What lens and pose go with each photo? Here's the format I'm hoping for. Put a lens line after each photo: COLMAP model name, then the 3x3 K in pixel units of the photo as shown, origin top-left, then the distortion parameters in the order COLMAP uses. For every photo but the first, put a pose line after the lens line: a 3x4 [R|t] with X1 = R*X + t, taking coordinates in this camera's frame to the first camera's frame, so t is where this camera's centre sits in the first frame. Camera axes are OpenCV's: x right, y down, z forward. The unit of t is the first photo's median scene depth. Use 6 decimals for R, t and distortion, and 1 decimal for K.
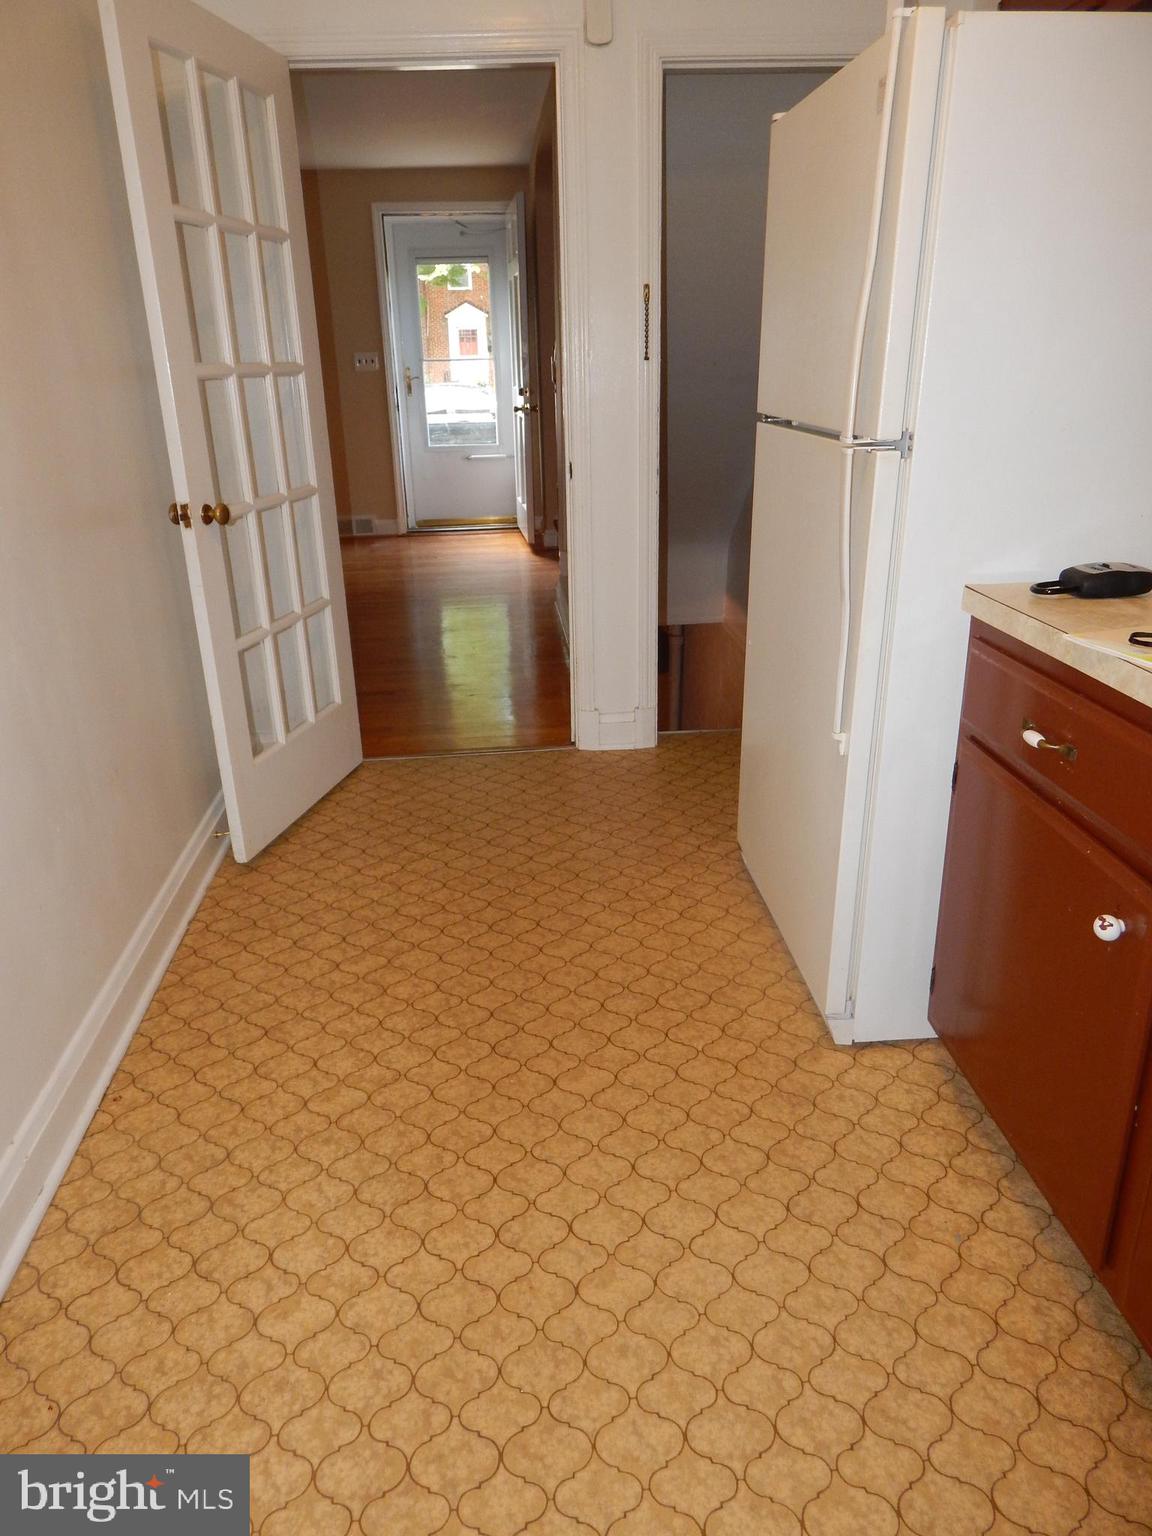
lens RADIAL K [[1025.2, 0, 560.9], [0, 1025.2, 767.6], [0, 0, 1]] dist [0.014016, -0.013225]
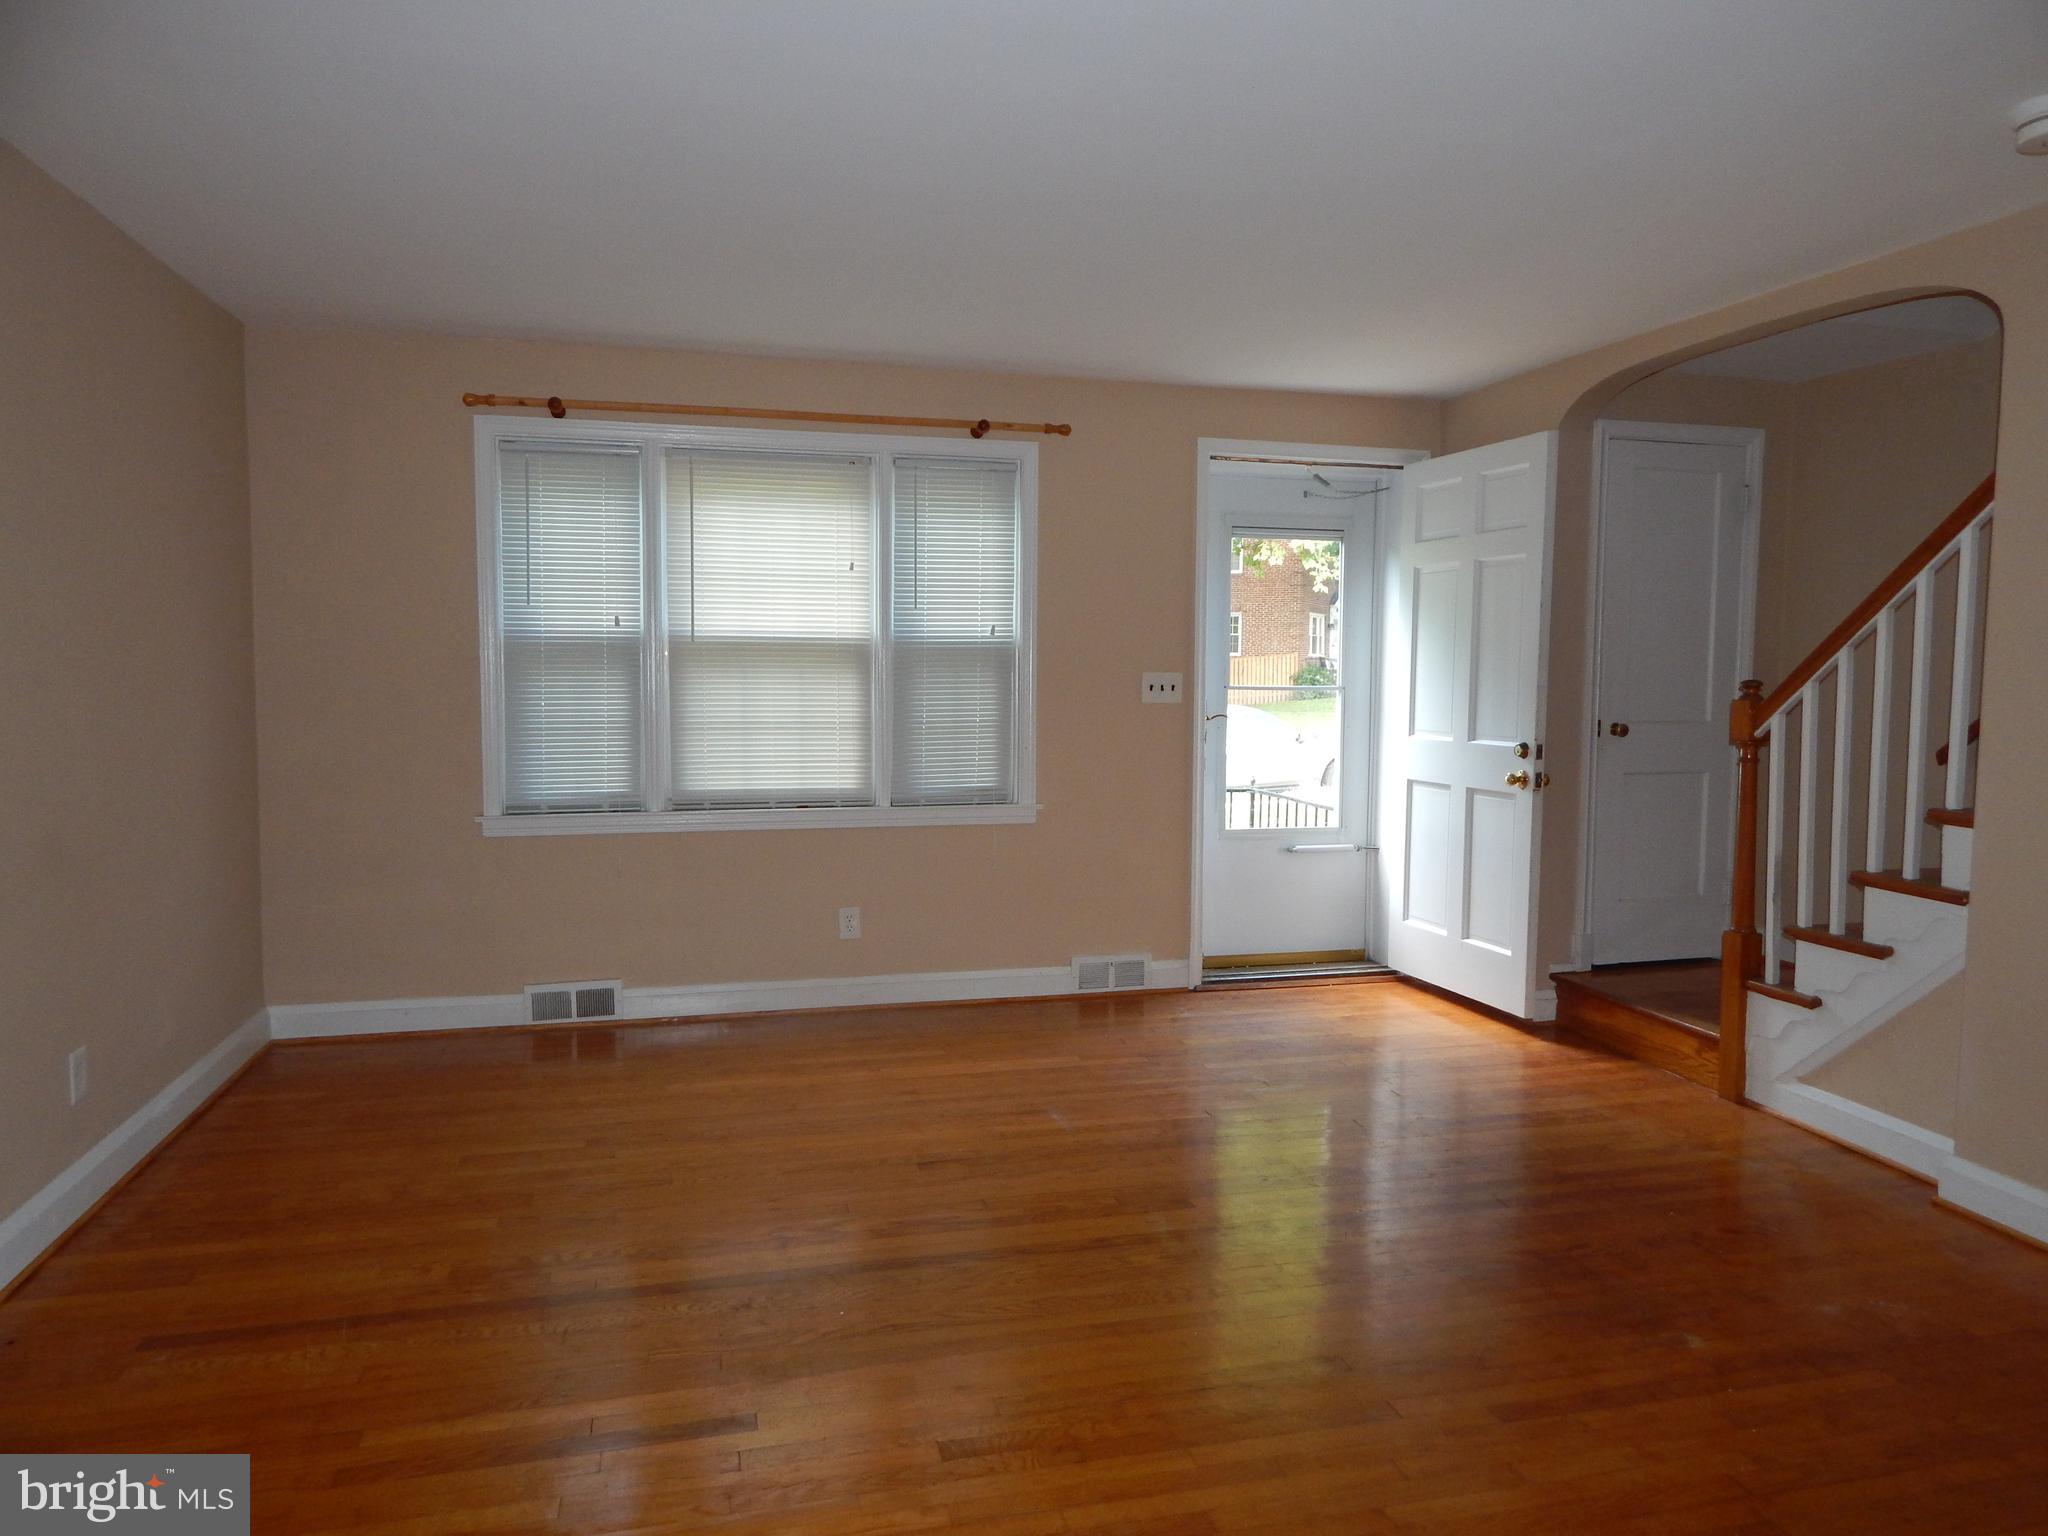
lens RADIAL K [[1366.9, 0, 1040.4], [0, 1366.9, 765.8], [0, 0, 1]] dist [0.014016, -0.013225]
pose [[0.980928, 0.021217, 0.193212, -0.377613], [0.039297, 0.951851, -0.304033, -0.124192], [-0.190360, 0.305827, 0.932863, 0.313524]]
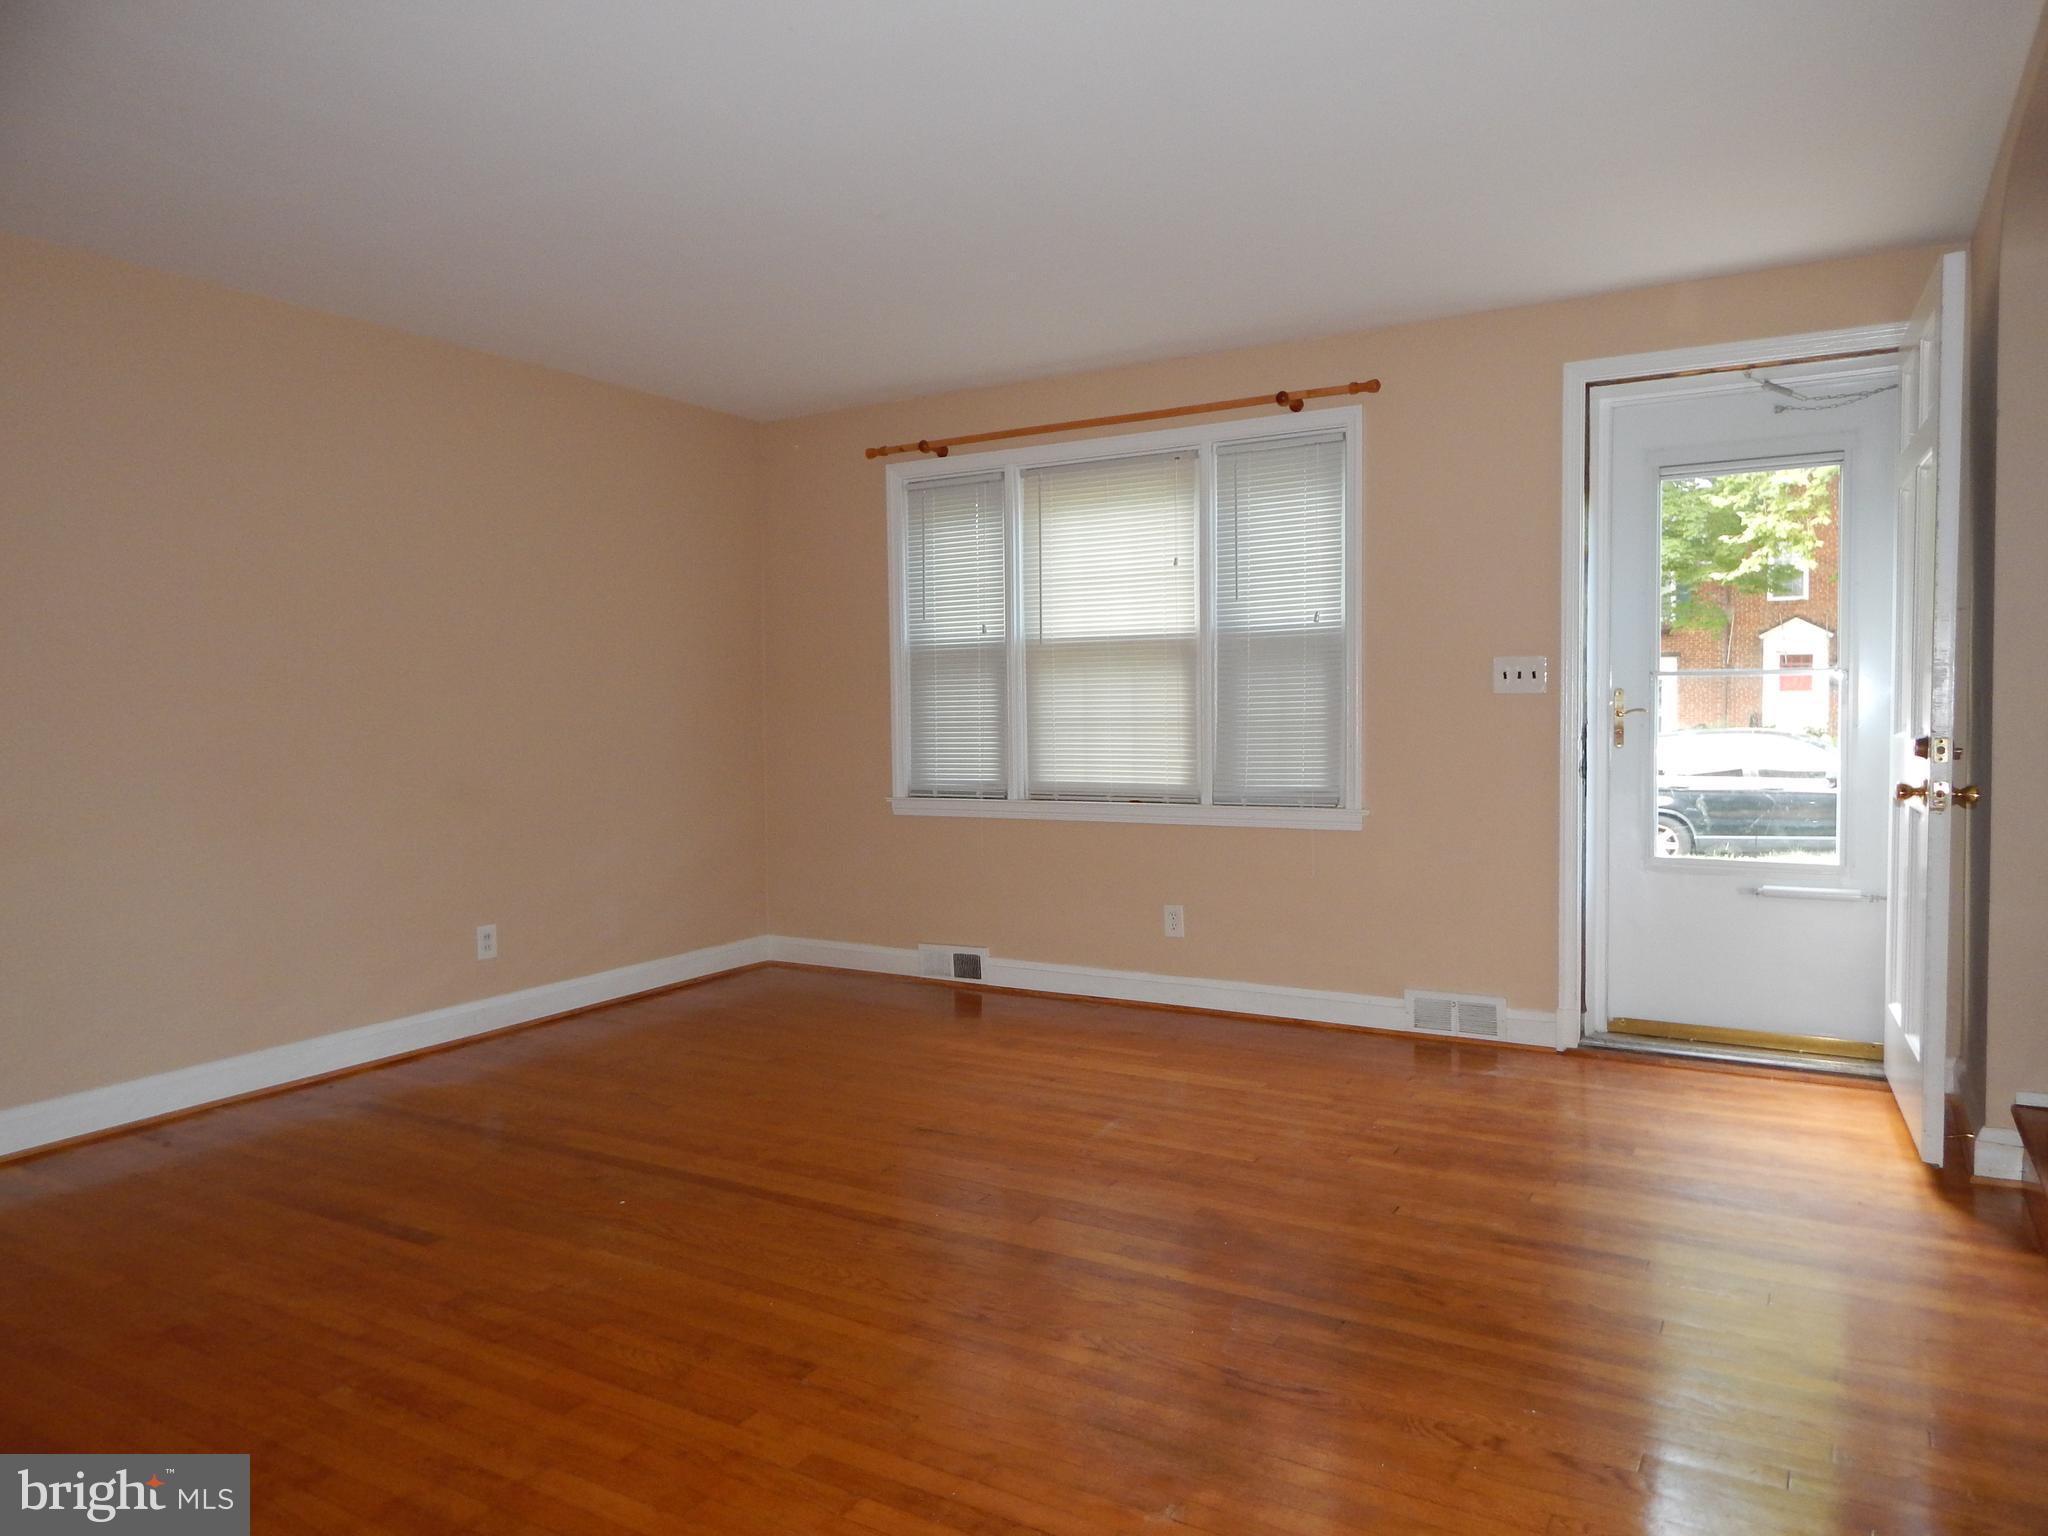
lens RADIAL K [[1366.9, 0, 1027.5], [0, 1366.9, 764.6], [0, 0, 1]] dist [0.014016, -0.013225]
pose [[0.828469, 0.041476, -0.558497, -0.026279], [-0.218795, 0.941969, -0.254604, -0.145209], [0.515527, 0.333128, 0.789467, 0.394319]]
